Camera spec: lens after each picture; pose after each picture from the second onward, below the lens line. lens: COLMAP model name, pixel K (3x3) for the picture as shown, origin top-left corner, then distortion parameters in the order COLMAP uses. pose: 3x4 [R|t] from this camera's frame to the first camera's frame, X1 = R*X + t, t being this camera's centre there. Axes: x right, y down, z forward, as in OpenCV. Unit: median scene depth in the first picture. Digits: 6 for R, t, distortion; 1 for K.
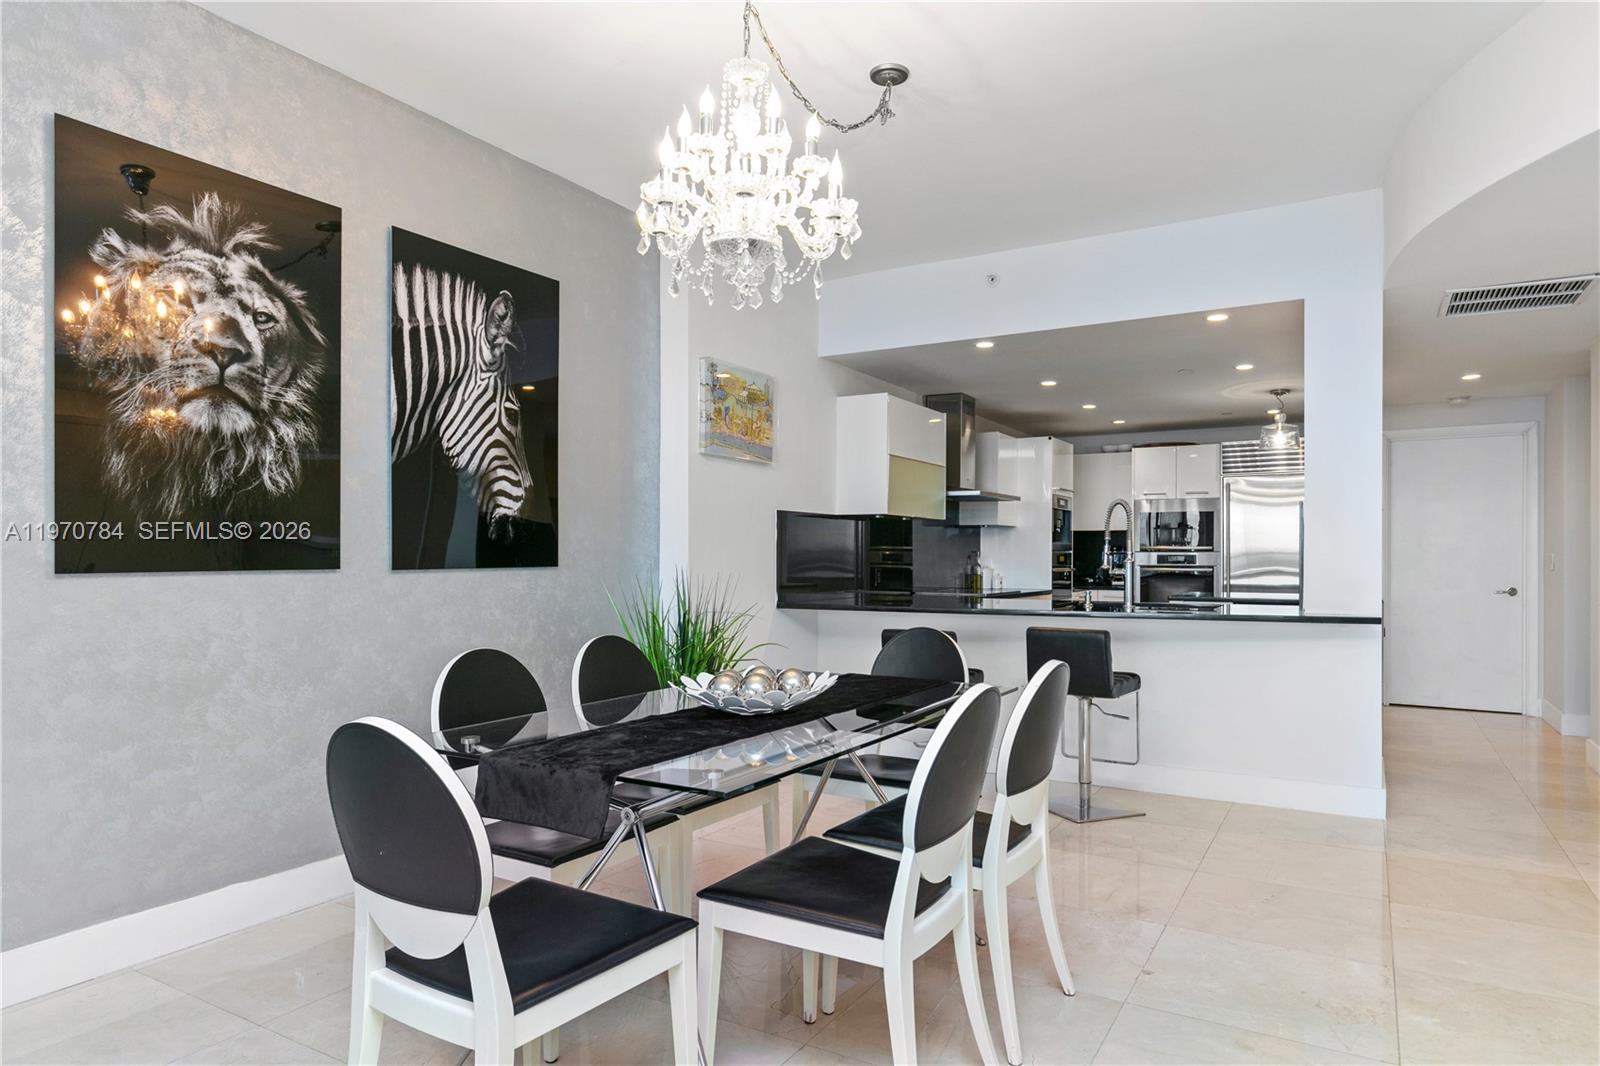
lens RADIAL K [[972.5, 0, 803.4], [0, 972.5, 557.8], [0, 0, 1]] dist [0.004090, 0.000283]
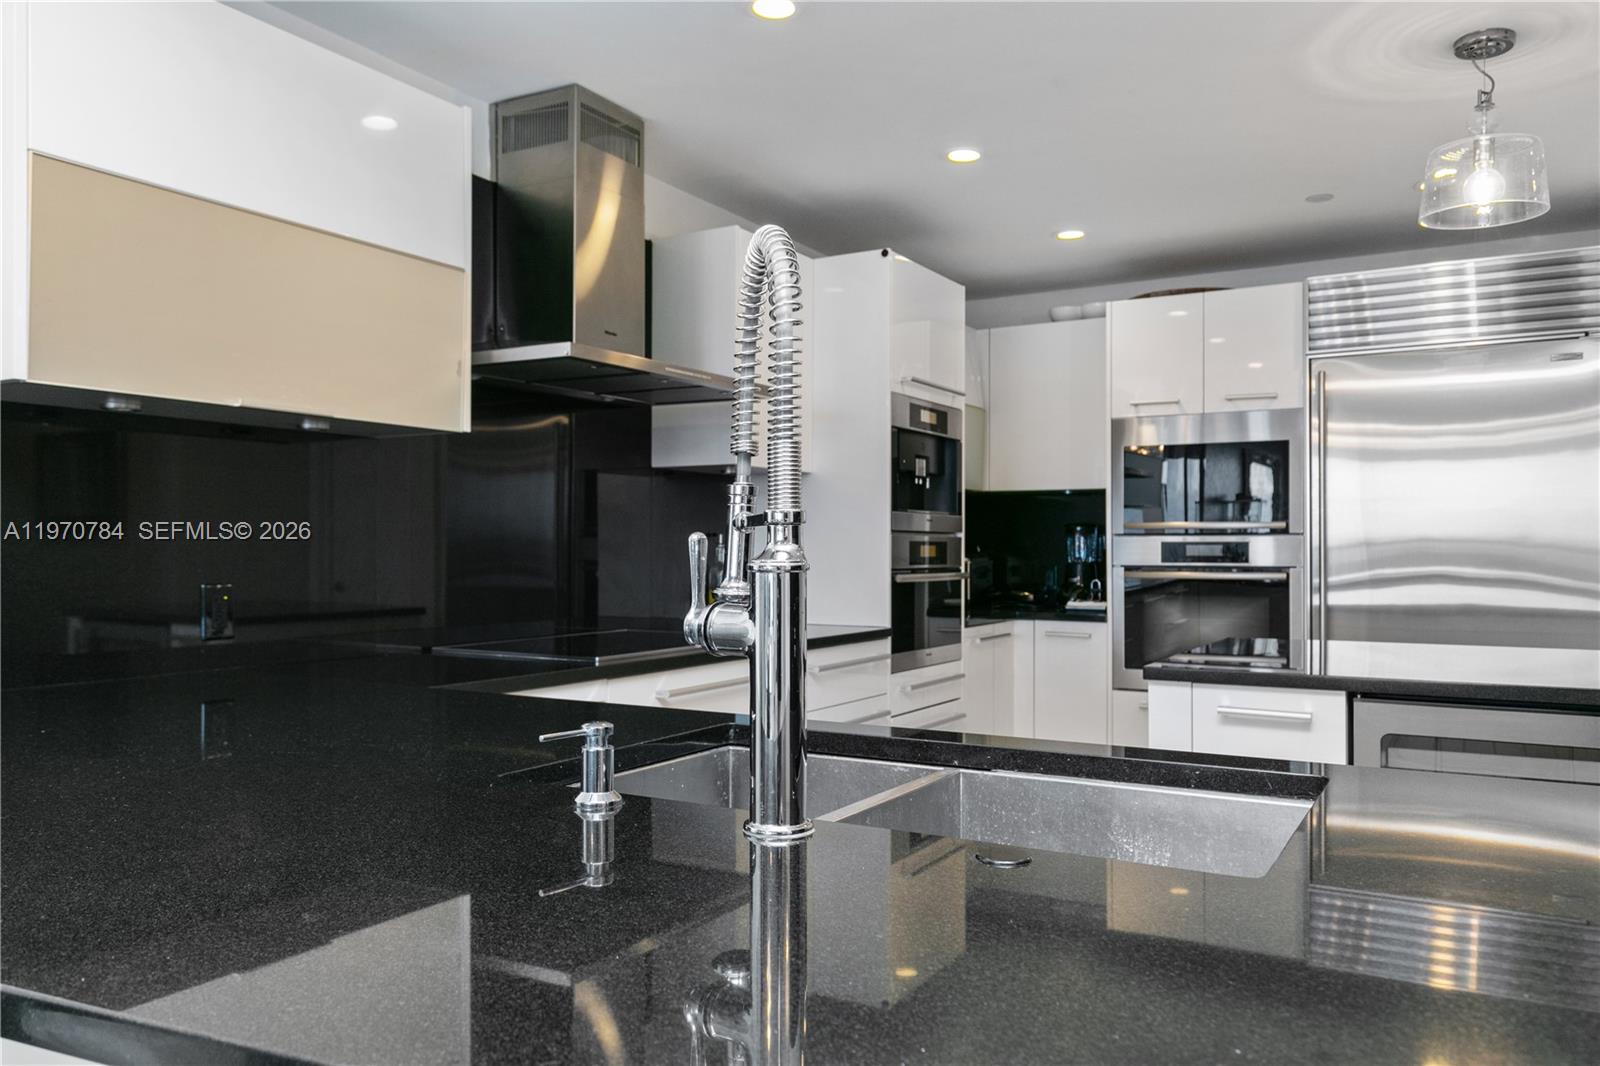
lens RADIAL K [[1167.2, 0, 805.6], [0, 1167.2, 547.9], [0, 0, 1]] dist [0.008160, 0.003217]
pose [[0.999988, -0.002378, 0.004215, 0.486386], [0.002377, 0.999997, 0.000054, -0.001555], [-0.004215, -0.000044, 0.999991, 1.147999]]
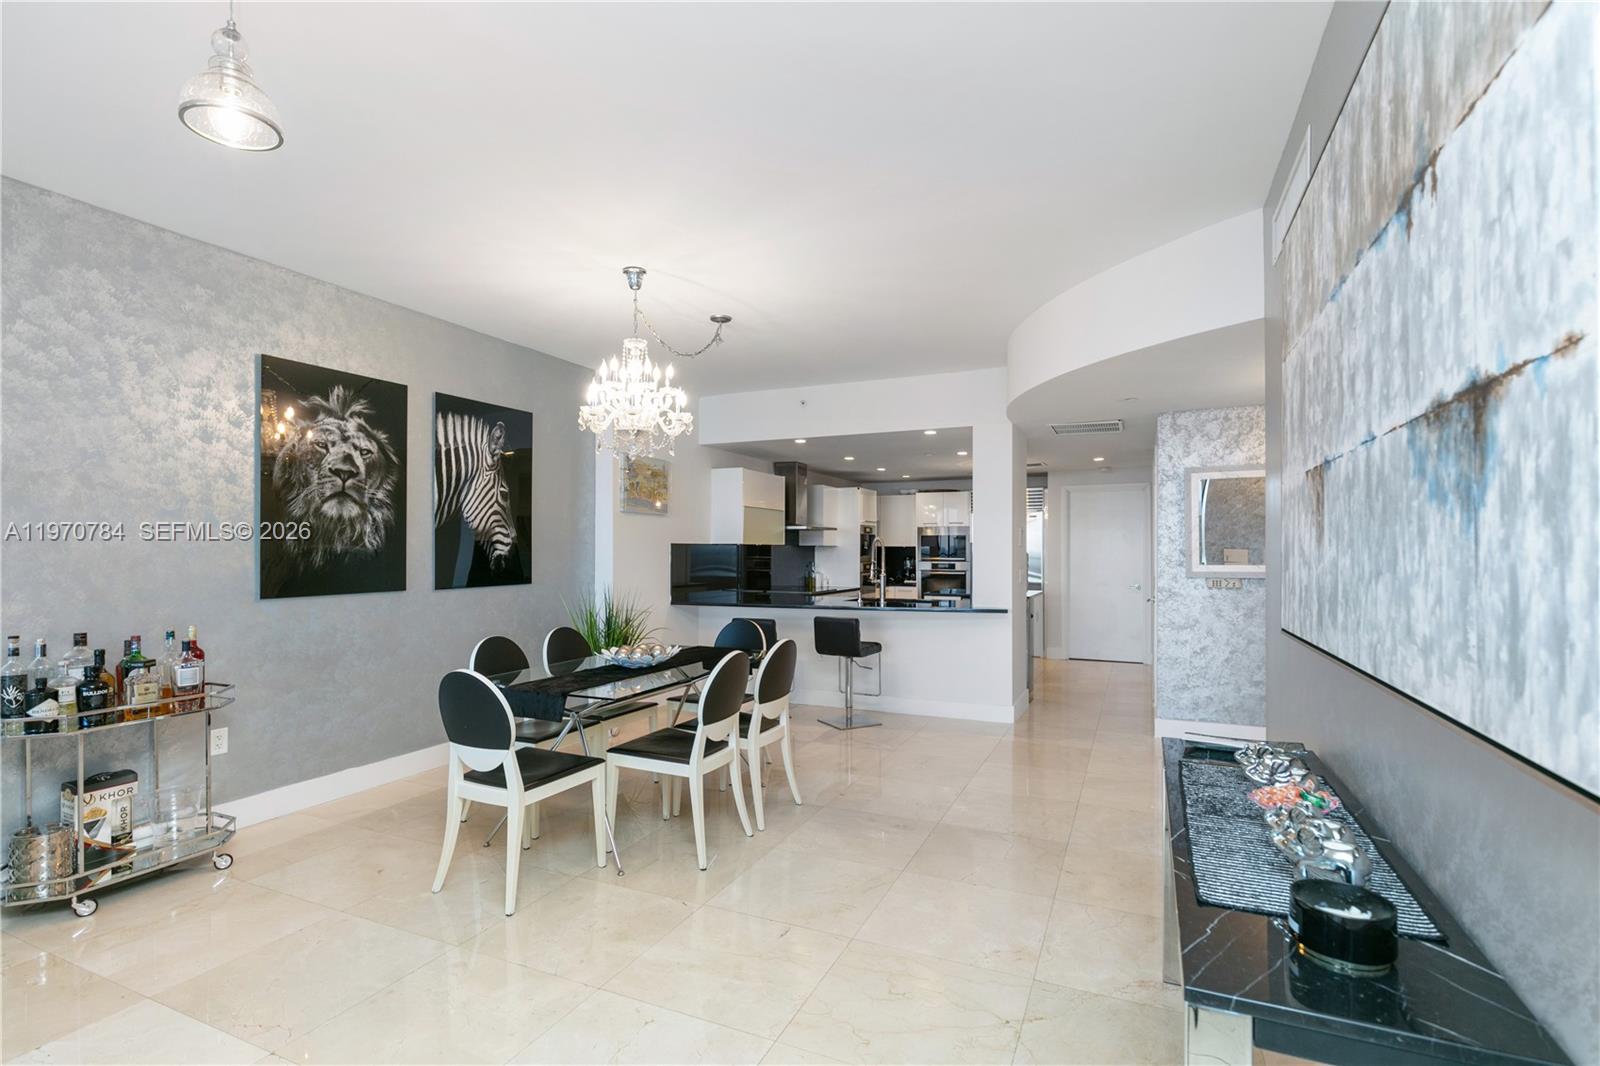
lens RADIAL K [[768.2, 0, 800.7], [0, 768.2, 547.1], [0, 0, 1]] dist [0.000459, -0.000277]
pose [[0.994472, -0.000948, 0.104999, 0.080914], [0.001505, 0.999985, -0.005221, -0.055071], [-0.104993, 0.005350, 0.994459, -0.425646]]
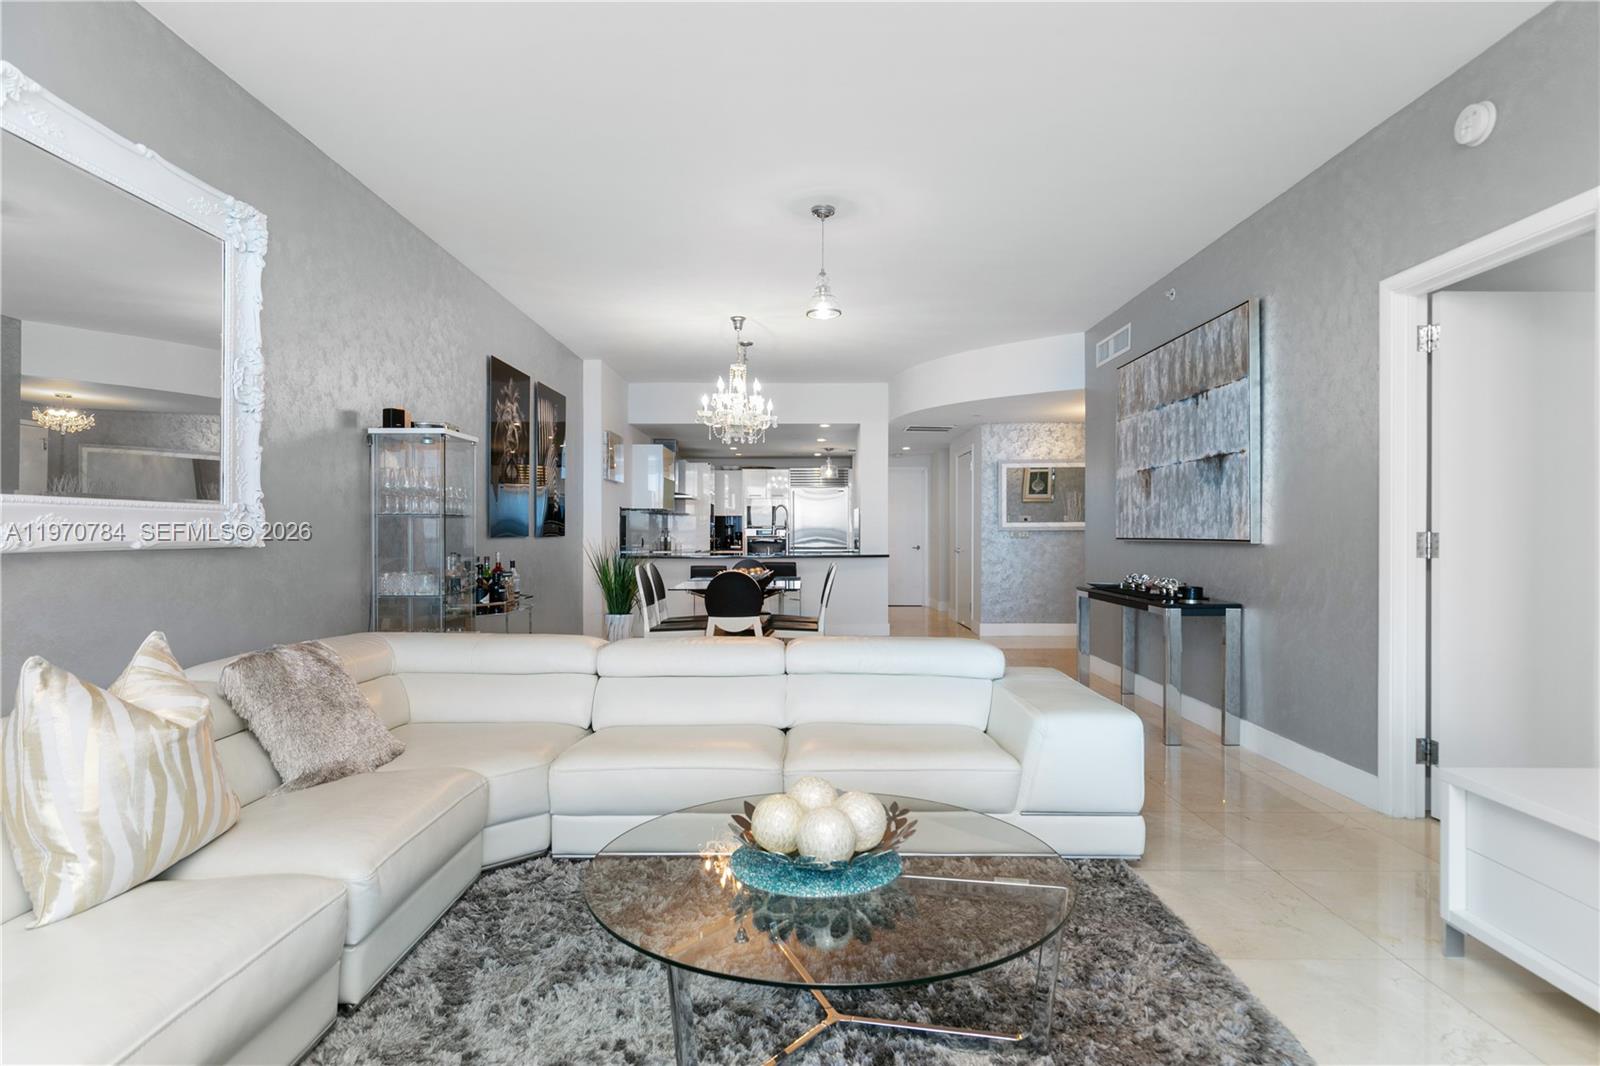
lens RADIAL K [[884.4, 0, 804.8], [0, 884.4, 538.2], [0, 0, 1]] dist [0.003854, 0.000150]
pose [[0.859426, -0.004481, 0.511241, -0.923632], [0.001524, 0.999980, 0.006203, 0.004515], [-0.511258, -0.004552, 0.859415, -1.035241]]
